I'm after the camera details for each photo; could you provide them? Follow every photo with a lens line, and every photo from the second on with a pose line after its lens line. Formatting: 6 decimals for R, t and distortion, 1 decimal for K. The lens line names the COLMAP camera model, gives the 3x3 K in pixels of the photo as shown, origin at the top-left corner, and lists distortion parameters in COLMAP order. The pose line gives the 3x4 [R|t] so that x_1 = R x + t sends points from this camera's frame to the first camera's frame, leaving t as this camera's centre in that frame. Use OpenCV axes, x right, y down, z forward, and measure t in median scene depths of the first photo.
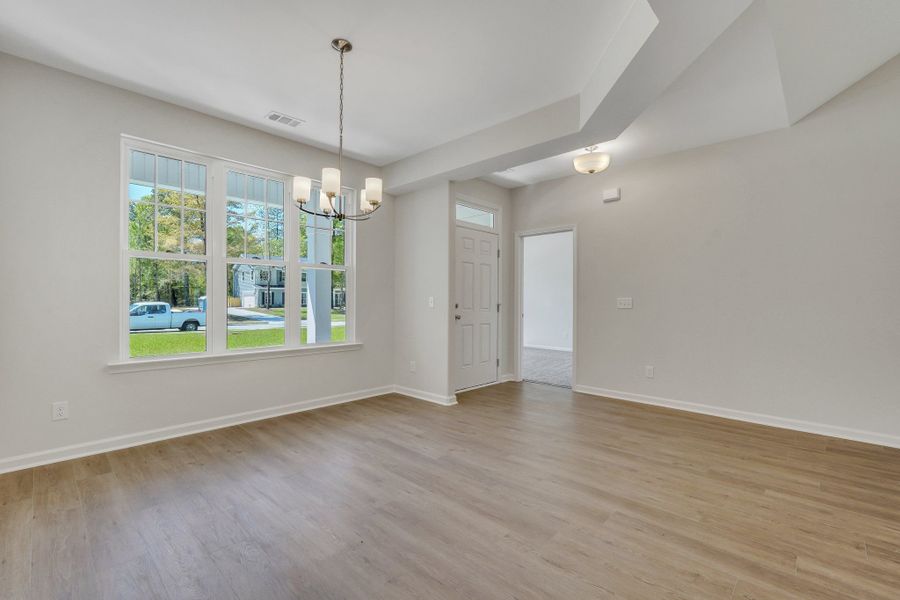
lens RADIAL K [[396.7, 0, 450.0], [0, 396.7, 300.0], [0, 0, 1]] dist [-0.010898, 0.000624]
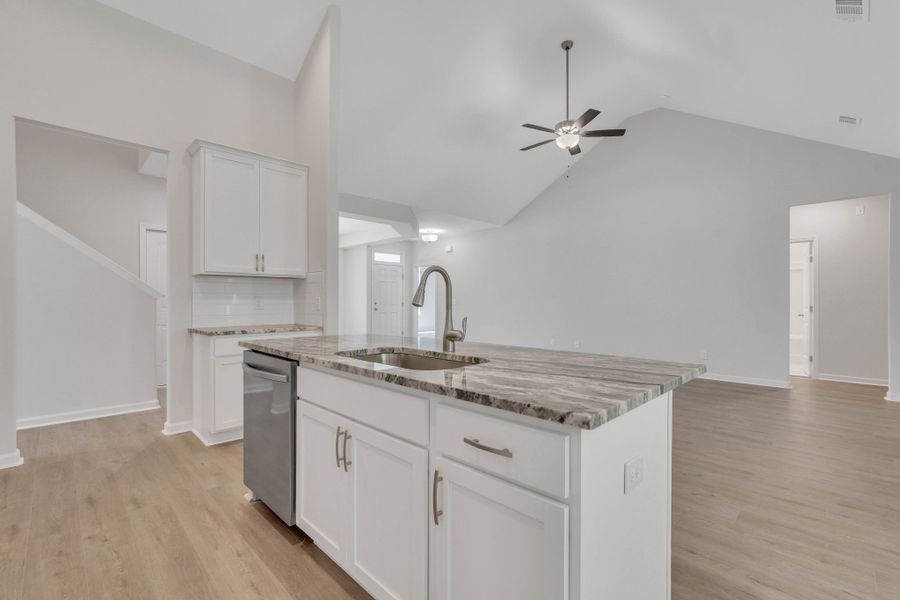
lens RADIAL K [[396.7, 0, 450.0], [0, 396.7, 300.0], [0, 0, 1]] dist [-0.010898, 0.000624]
pose [[0.999531, -0.002767, -0.030490, 0.713265], [0.002793, 0.999996, 0.000818, -0.006444], [0.030488, -0.000903, 0.999535, -1.576645]]
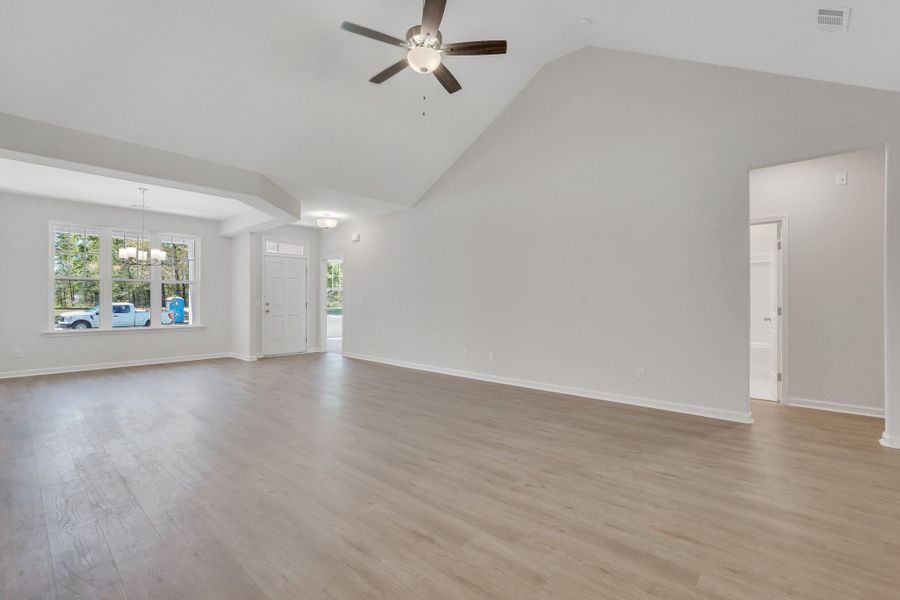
lens RADIAL K [[402.5, 0, 450.0], [0, 402.5, 300.0], [0, 0, 1]] dist [-0.009342, -0.000573]
pose [[0.999851, -0.002045, 0.017130, 1.166523], [0.002056, 0.999998, -0.000622, 0.000105], [-0.017128, 0.000657, 0.999853, -1.070263]]
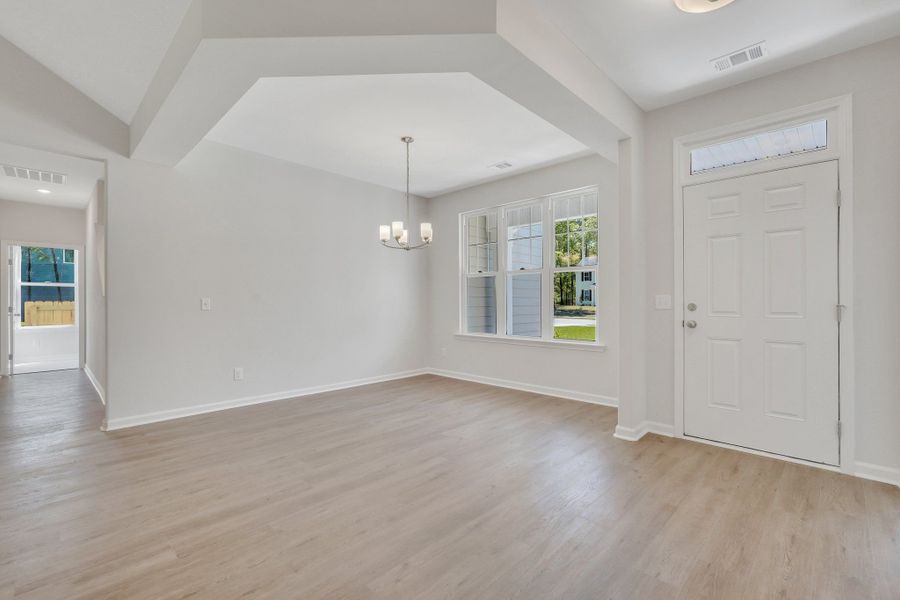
lens RADIAL K [[396.7, 0, 450.0], [0, 396.7, 300.0], [0, 0, 1]] dist [-0.010898, 0.000624]
pose [[-0.017991, -0.007695, -0.999809, 1.045593], [0.005963, 0.999952, -0.007804, 0.009132], [0.999820, -0.006102, -0.017944, 0.955948]]
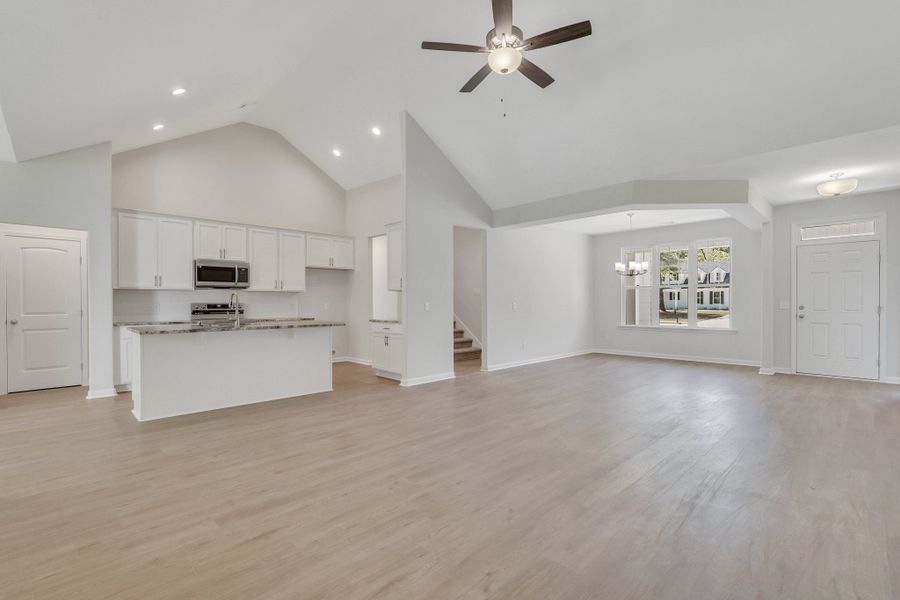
lens RADIAL K [[401.9, 0, 447.3], [0, 401.9, 305.8], [0, 0, 1]] dist [-0.007106, 0.000397]
pose [[-0.043488, -0.001176, -0.999053, 2.132594], [0.004853, 0.999987, -0.001388, 0.007290], [0.999042, -0.004909, -0.043482, -0.154012]]
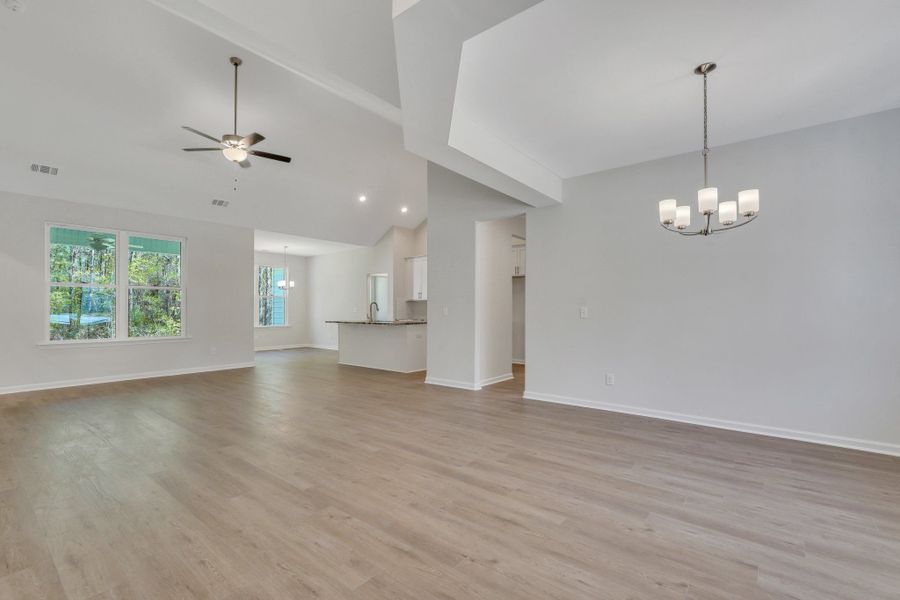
lens RADIAL K [[396.7, 0, 450.0], [0, 396.7, 300.0], [0, 0, 1]] dist [-0.010898, 0.000624]
pose [[-0.996496, -0.008797, -0.083177, 0.389488], [-0.006555, 0.999609, -0.027194, 0.003991], [0.083384, -0.026553, -0.996164, 1.594629]]
